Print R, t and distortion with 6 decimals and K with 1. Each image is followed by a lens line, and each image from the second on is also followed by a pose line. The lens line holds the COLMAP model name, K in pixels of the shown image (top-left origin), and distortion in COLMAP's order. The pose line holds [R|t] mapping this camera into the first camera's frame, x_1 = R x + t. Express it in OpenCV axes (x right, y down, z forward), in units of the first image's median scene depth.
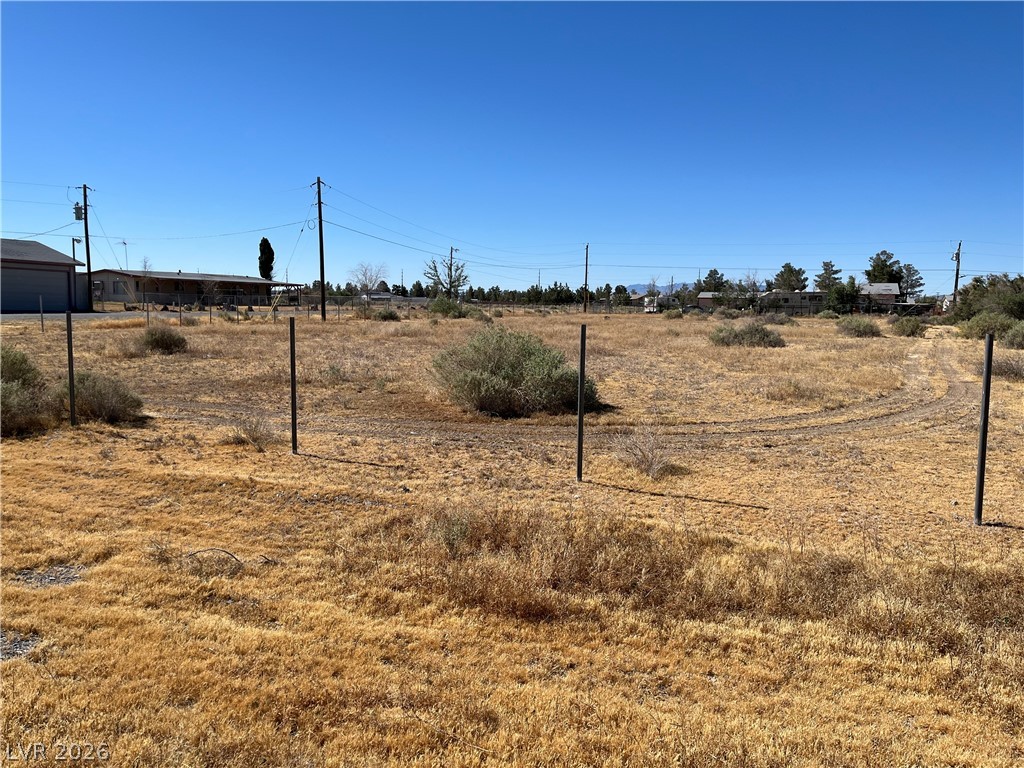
lens RADIAL K [[779.3, 0, 516.6], [0, 779.3, 384.3], [0, 0, 1]] dist [0.065075, -0.083458]
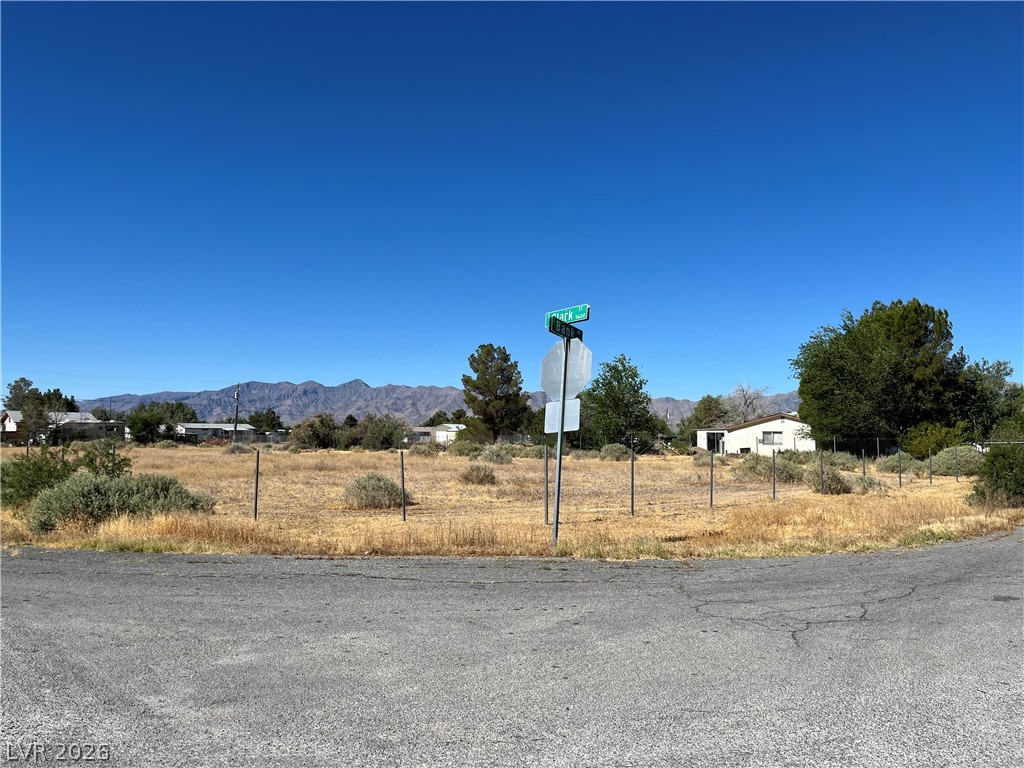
lens RADIAL K [[779.3, 0, 507.2], [0, 779.3, 378.3], [0, 0, 1]] dist [0.065075, -0.083458]
pose [[0.418679, 0.057322, 0.906324, -0.364772], [0.093446, 0.989989, -0.105781, -0.017058], [-0.903314, 0.128980, 0.409131, 0.098457]]
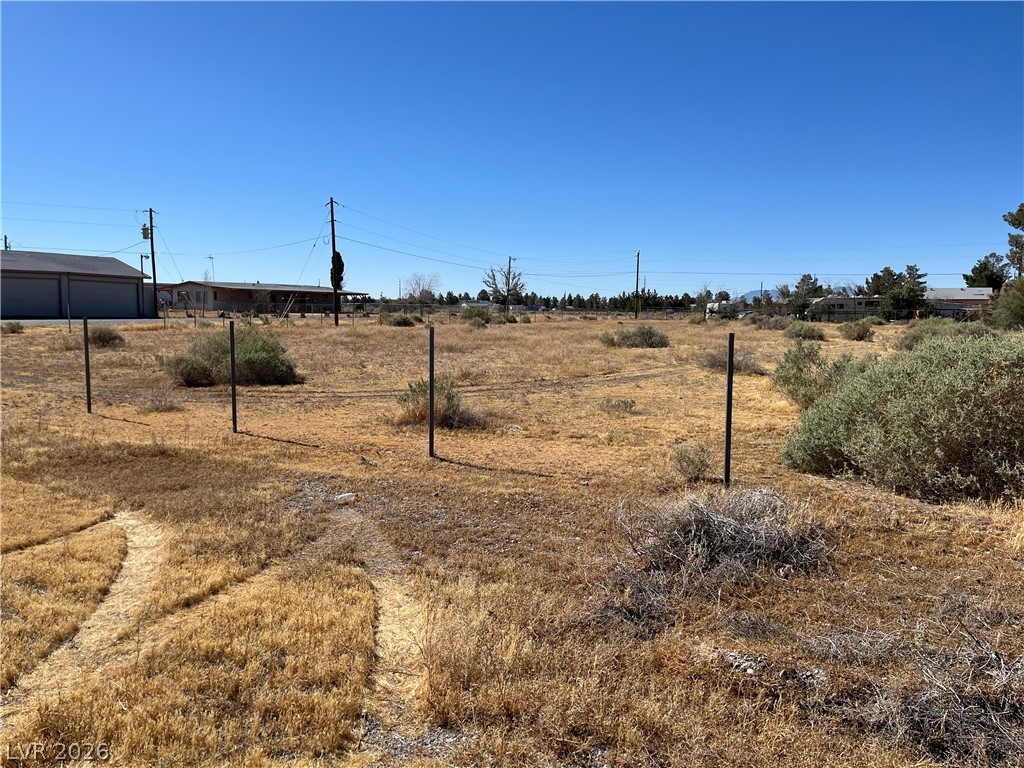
lens RADIAL K [[779.3, 0, 511.3], [0, 779.3, 378.4], [0, 0, 1]] dist [0.065075, -0.083458]
pose [[0.987146, 0.010619, -0.159470, 0.094684], [-0.013333, 0.999784, -0.015960, 0.004199], [0.159266, 0.017881, 0.987074, -0.029717]]
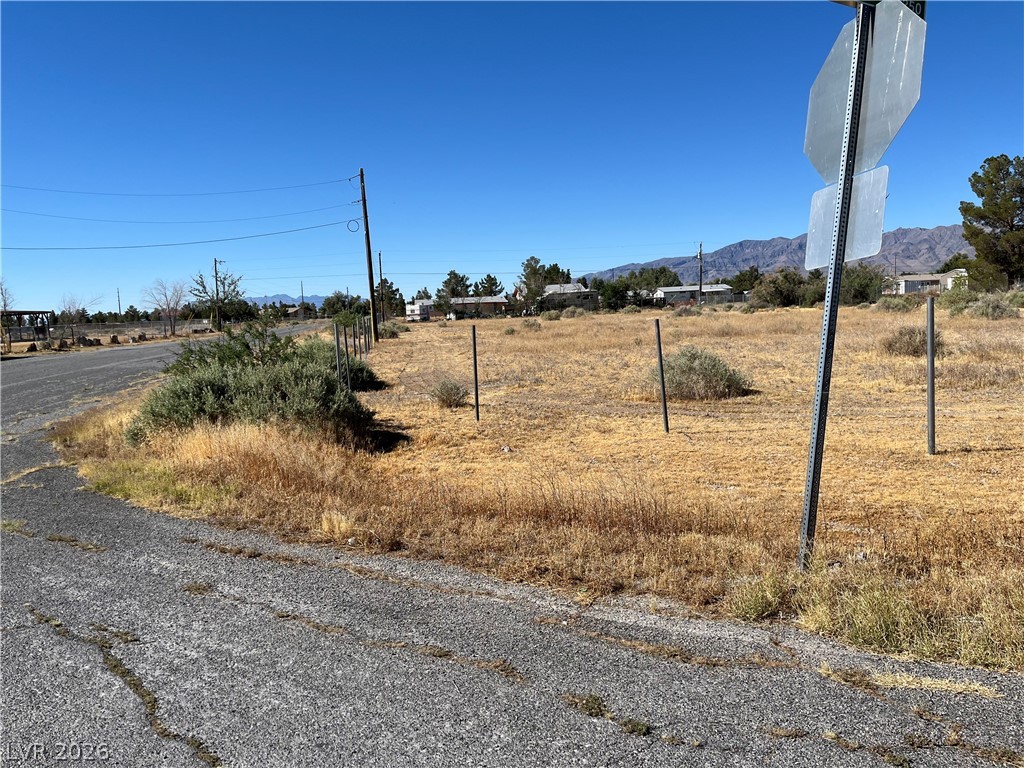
lens RADIAL K [[779.3, 0, 509.8], [0, 779.3, 385.2], [0, 0, 1]] dist [0.065075, -0.083458]
pose [[0.860254, -0.106112, 0.498702, -0.289740], [0.113273, 0.993435, 0.015985, -0.016610], [-0.497124, 0.042738, 0.866626, 0.111493]]
